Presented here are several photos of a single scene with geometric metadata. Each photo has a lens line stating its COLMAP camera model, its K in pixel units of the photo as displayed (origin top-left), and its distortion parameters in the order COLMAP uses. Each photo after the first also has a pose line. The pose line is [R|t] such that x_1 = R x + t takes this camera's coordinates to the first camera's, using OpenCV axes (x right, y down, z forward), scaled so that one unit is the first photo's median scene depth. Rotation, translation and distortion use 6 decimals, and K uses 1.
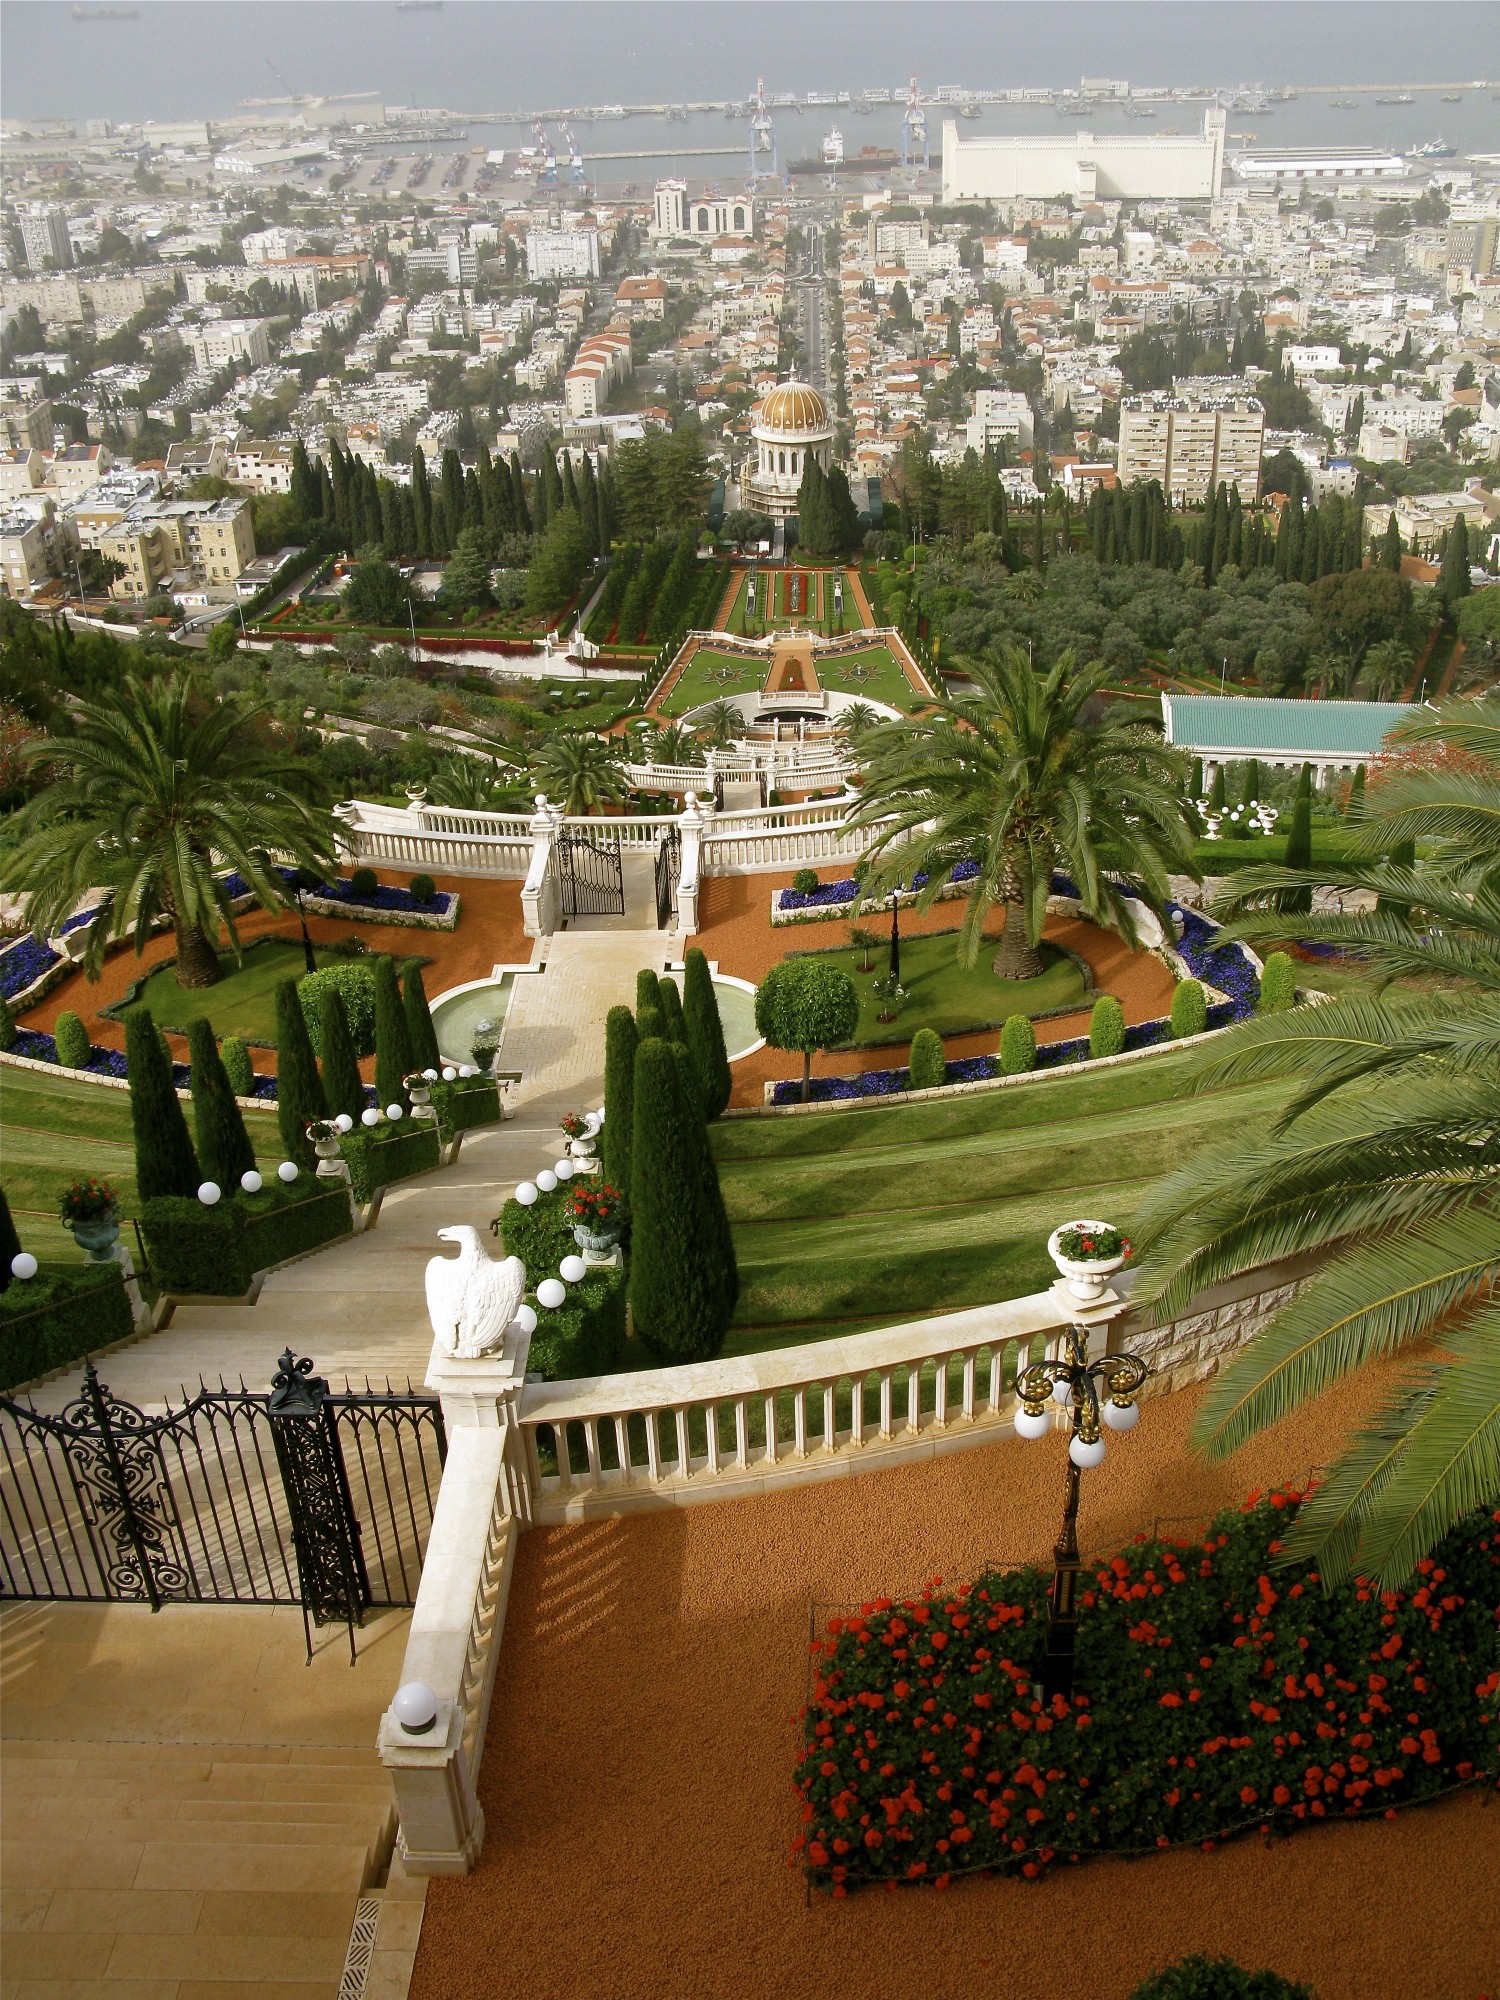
lens RADIAL K [[2074.4, 0, 766.0], [0, 2074.4, 996.5], [0, 0, 1]] dist [-0.216396, 0.297197]
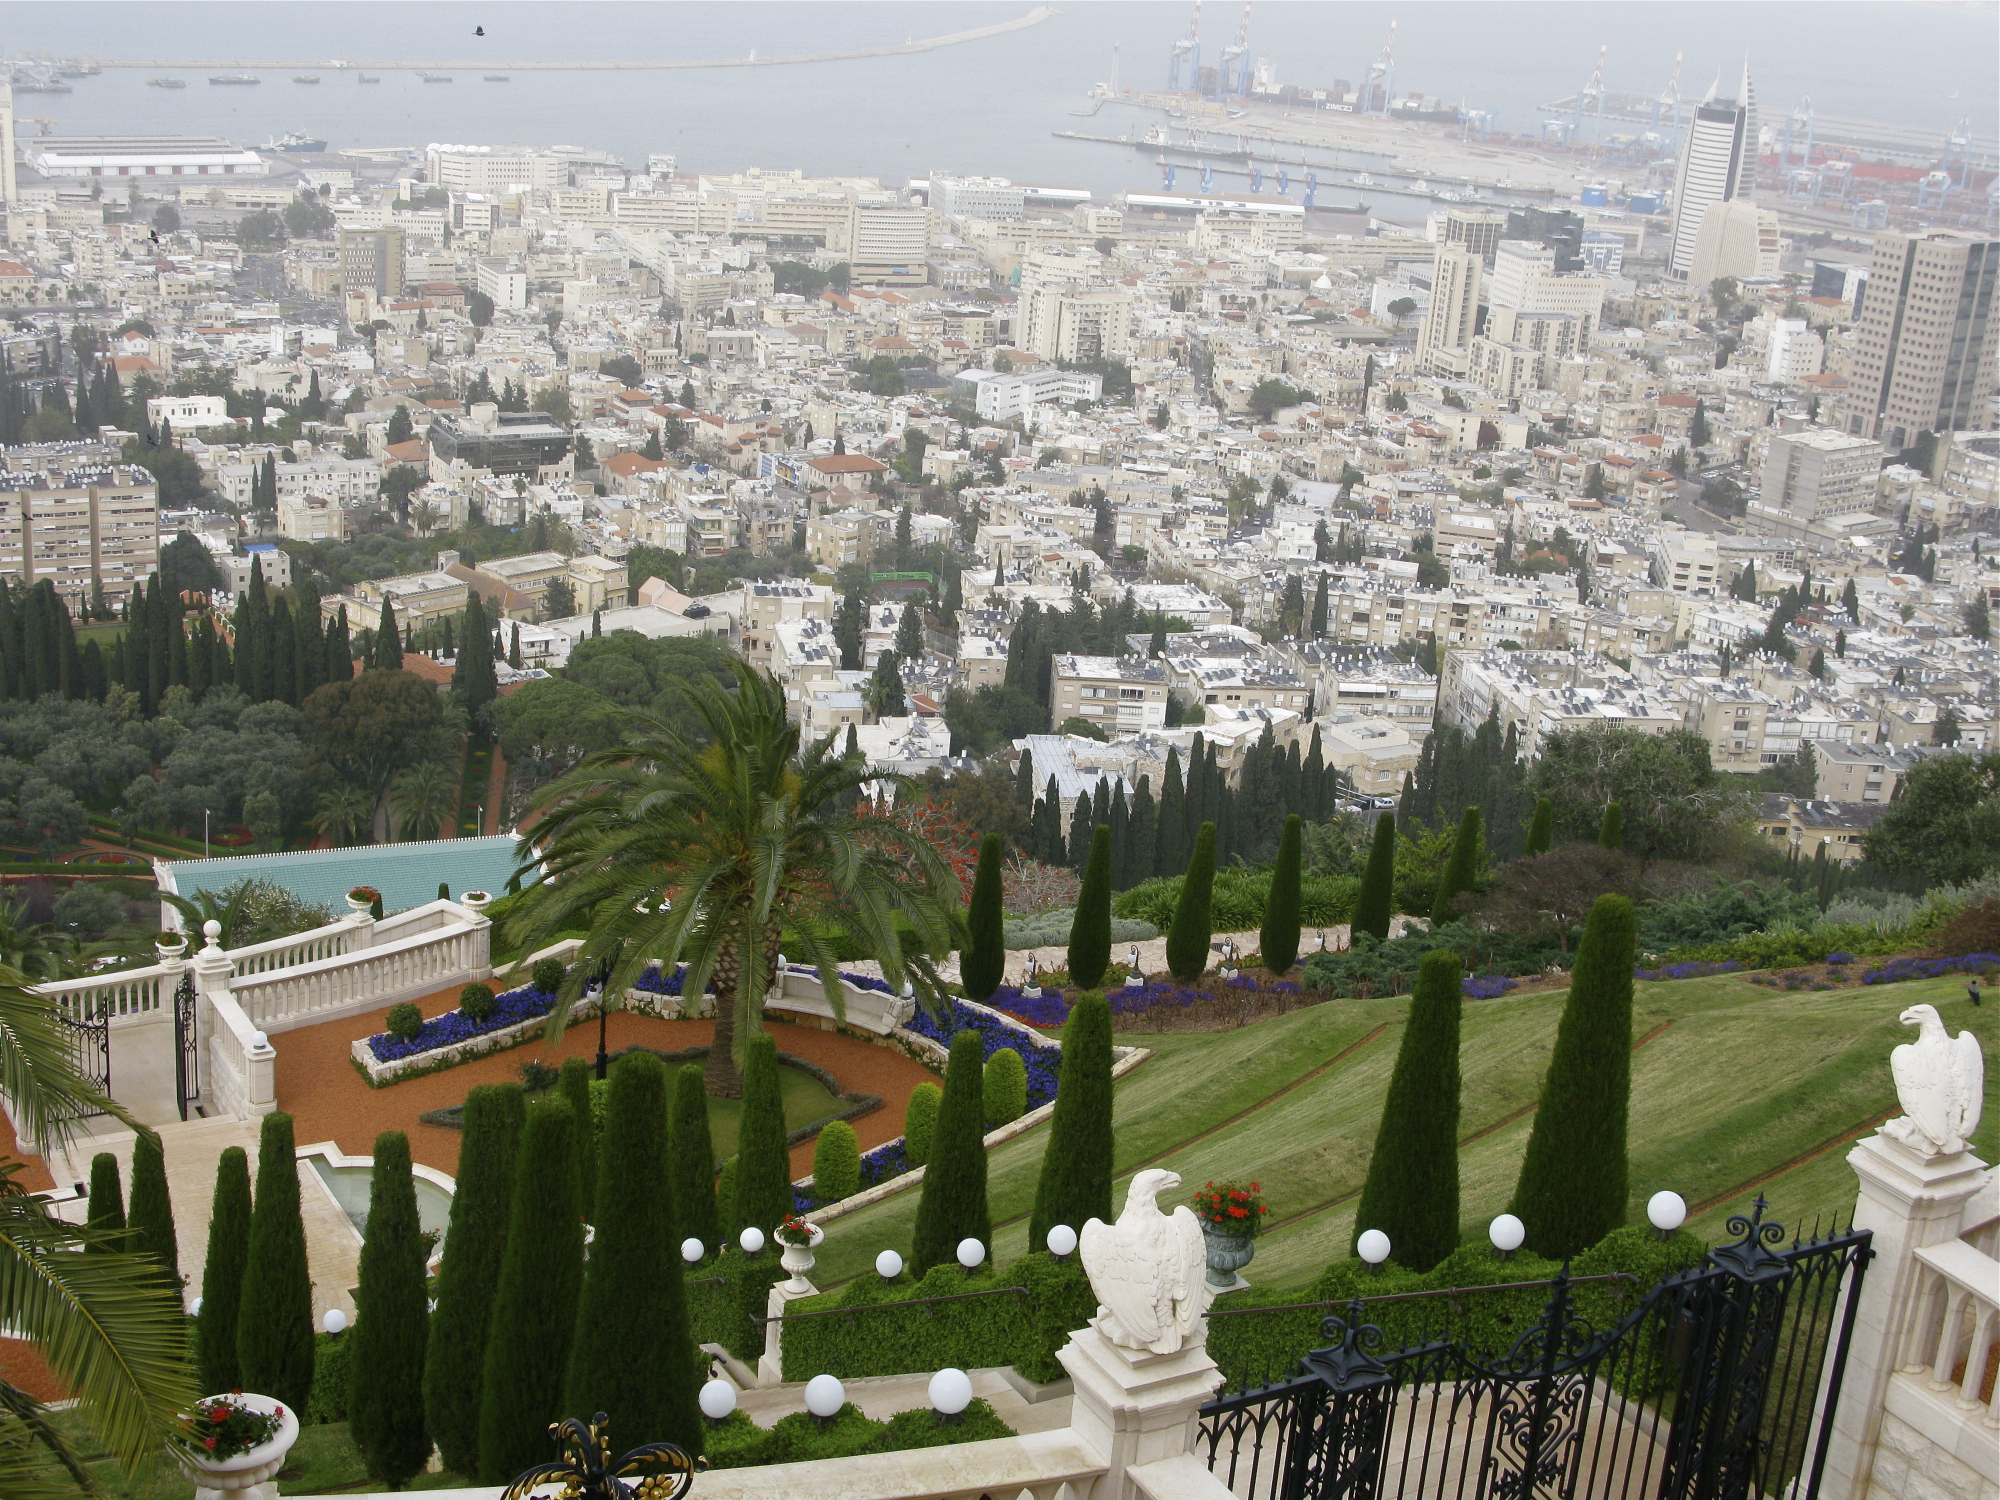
lens RADIAL K [[2843.8, 0, 1000.0], [0, 2843.8, 750.0], [0, 0, 1]] dist [-0.027146, 0.094908]
pose [[0.845790, -0.085794, 0.526572, -0.143045], [0.185054, 0.972887, -0.138726, 0.012938], [-0.500393, 0.214778, 0.838735, 0.018390]]
